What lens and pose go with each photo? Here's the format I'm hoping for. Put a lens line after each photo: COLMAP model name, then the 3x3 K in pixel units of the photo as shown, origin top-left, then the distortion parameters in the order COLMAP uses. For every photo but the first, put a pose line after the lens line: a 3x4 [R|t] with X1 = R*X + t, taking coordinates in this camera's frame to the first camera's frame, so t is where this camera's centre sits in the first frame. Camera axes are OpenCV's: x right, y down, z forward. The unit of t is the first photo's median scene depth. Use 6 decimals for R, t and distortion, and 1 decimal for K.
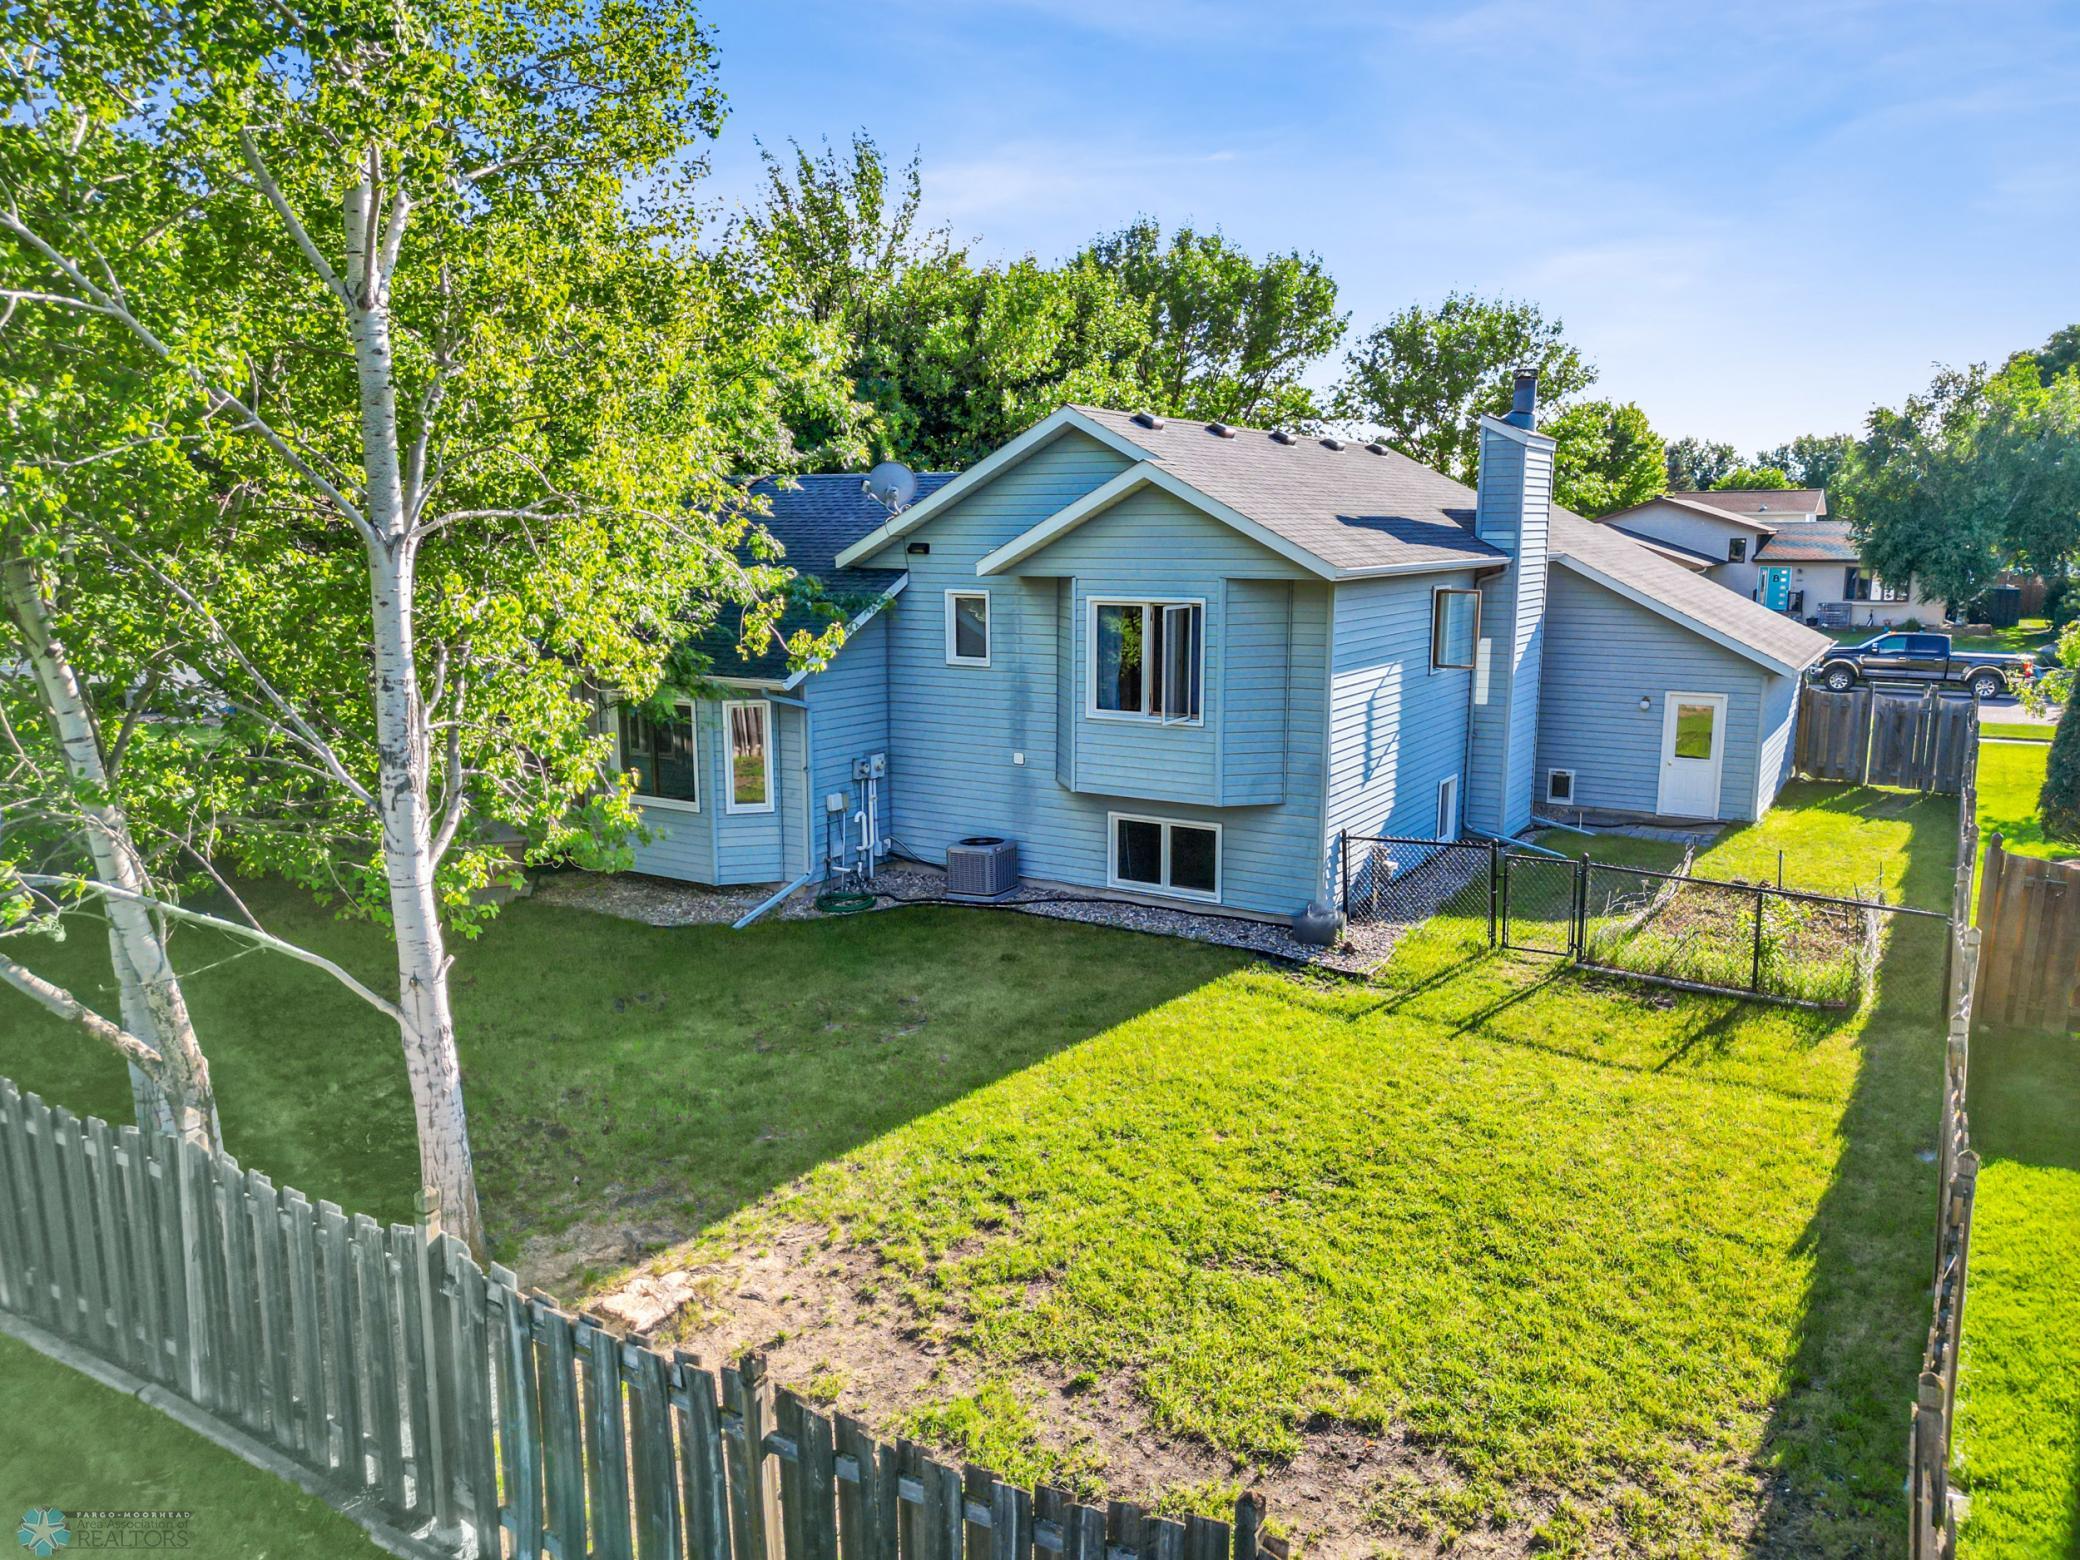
lens RADIAL K [[1481.0, 0, 989.3], [0, 1481.0, 792.5], [0, 0, 1]] dist [0.025921, -0.011782]
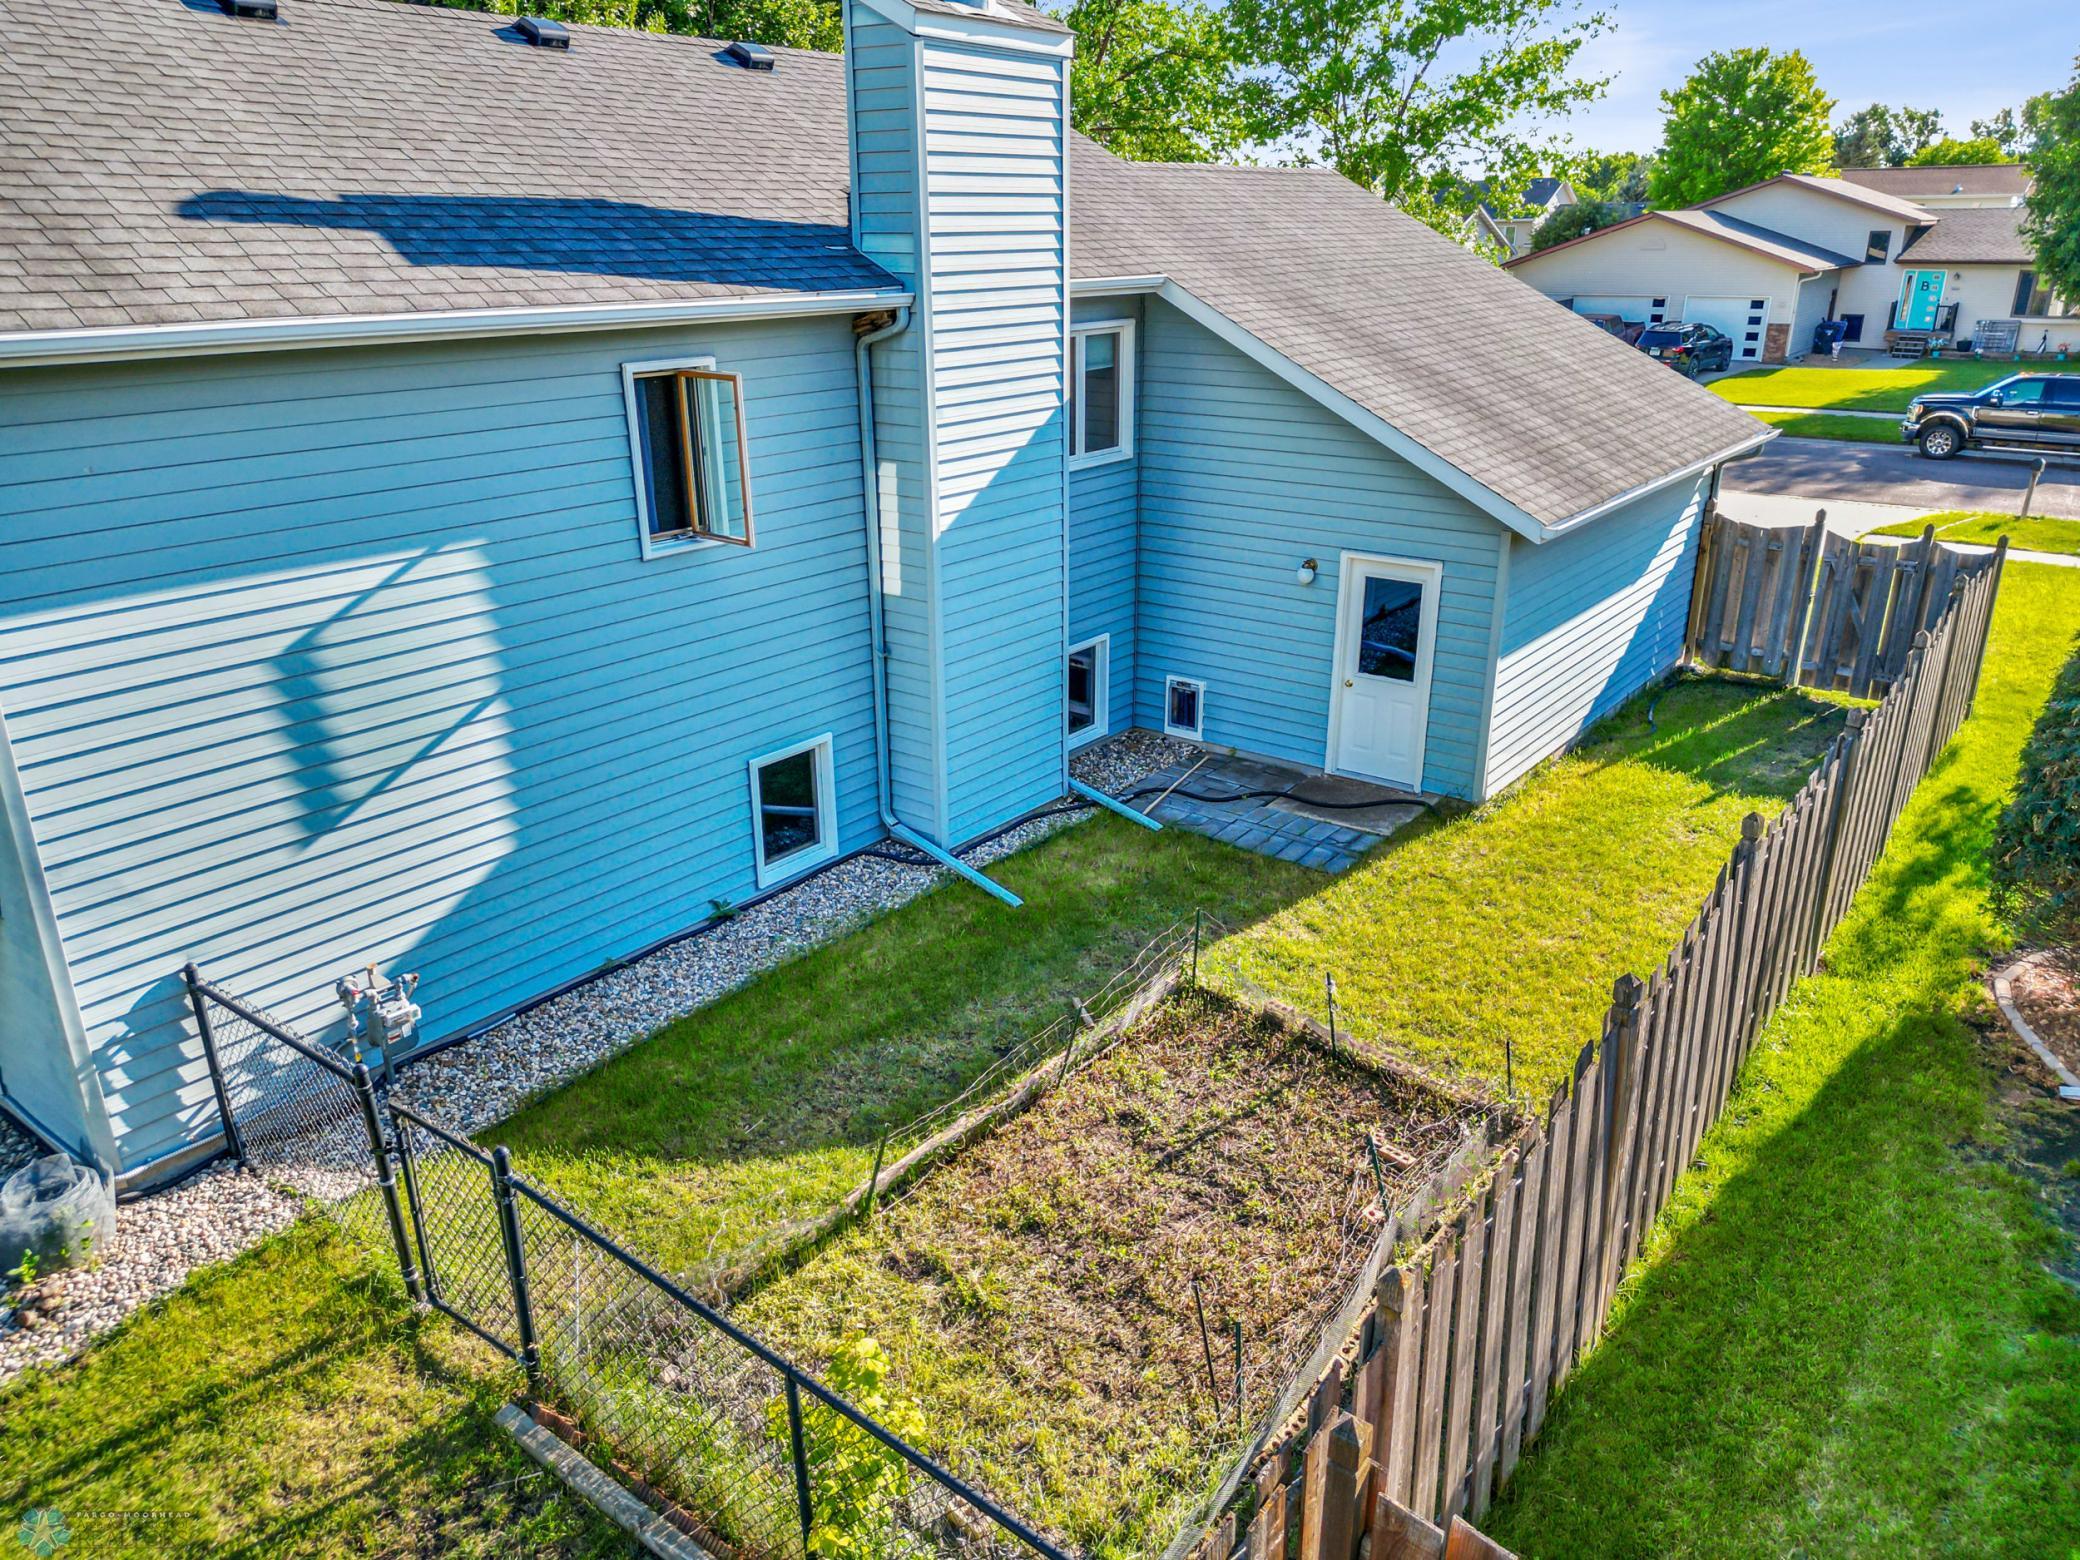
lens RADIAL K [[1481.0, 0, 1041.4], [0, 1481.0, 776.2], [0, 0, 1]] dist [0.025921, -0.011782]
pose [[0.996755, 0.030694, -0.074408, 0.465982], [-0.016450, 0.982606, 0.184971, -0.102096], [0.078791, -0.183147, 0.979923, 0.548616]]
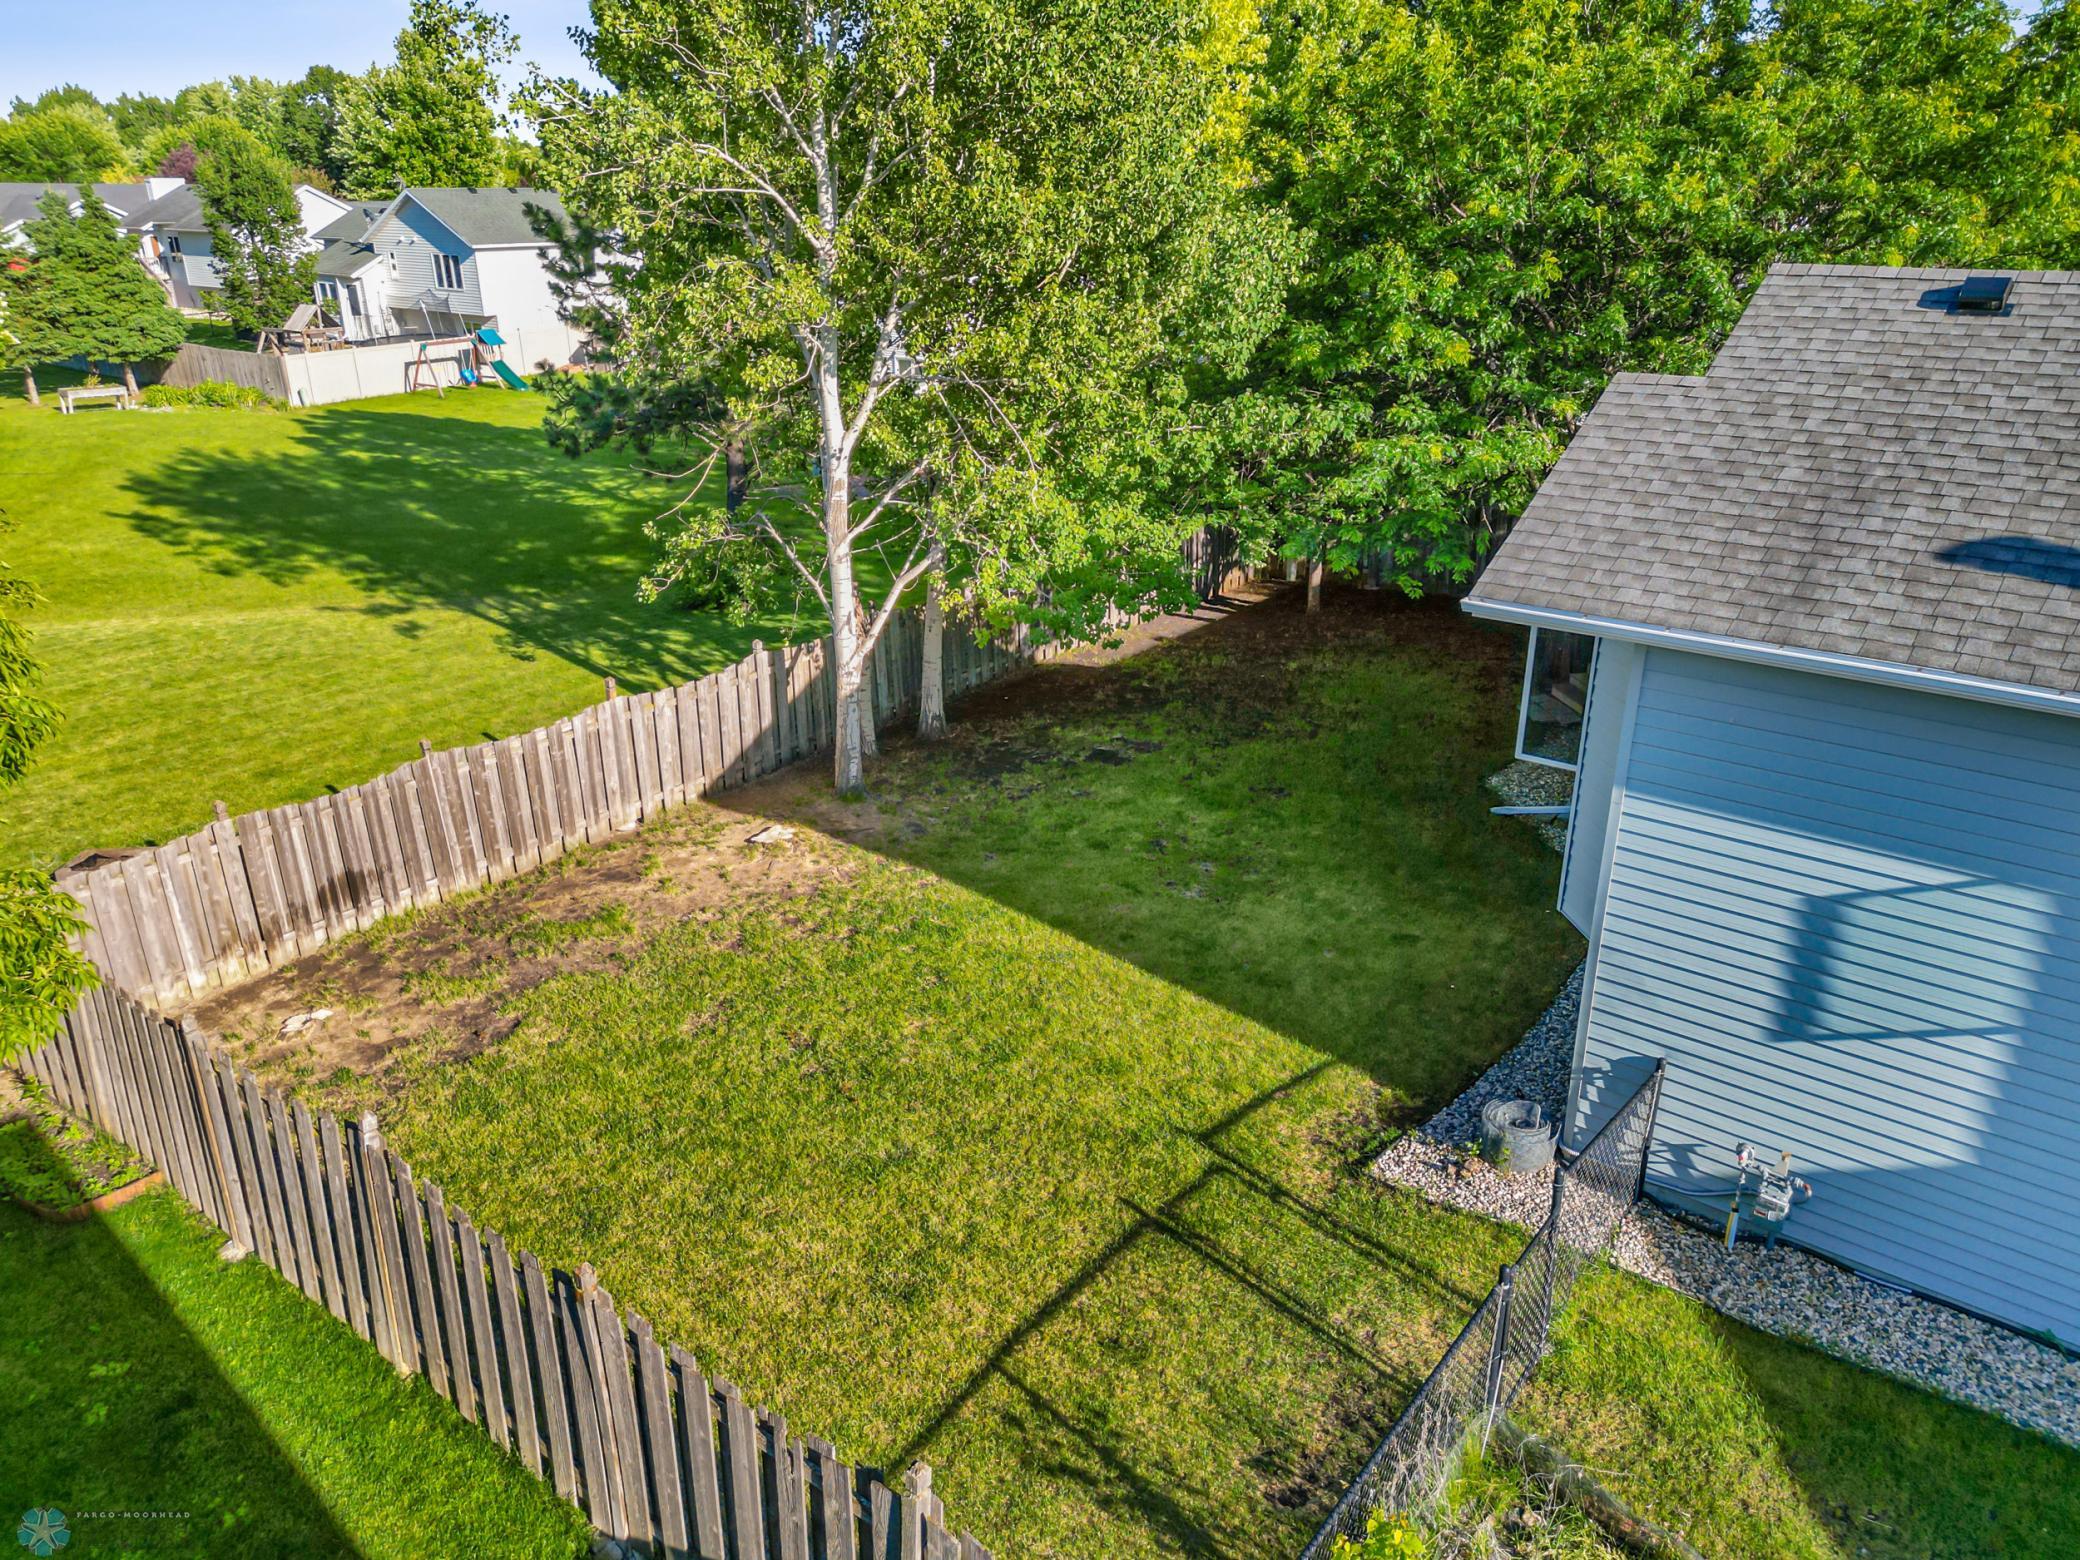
lens RADIAL K [[1481.0, 0, 1050.6], [0, 1481.0, 778.0], [0, 0, 1]] dist [0.025921, -0.011782]
pose [[-0.094781, 0.378427, -0.920766, 0.685409], [-0.163657, 0.906422, 0.389378, -0.238440], [0.981954, 0.187595, -0.023980, 0.686469]]
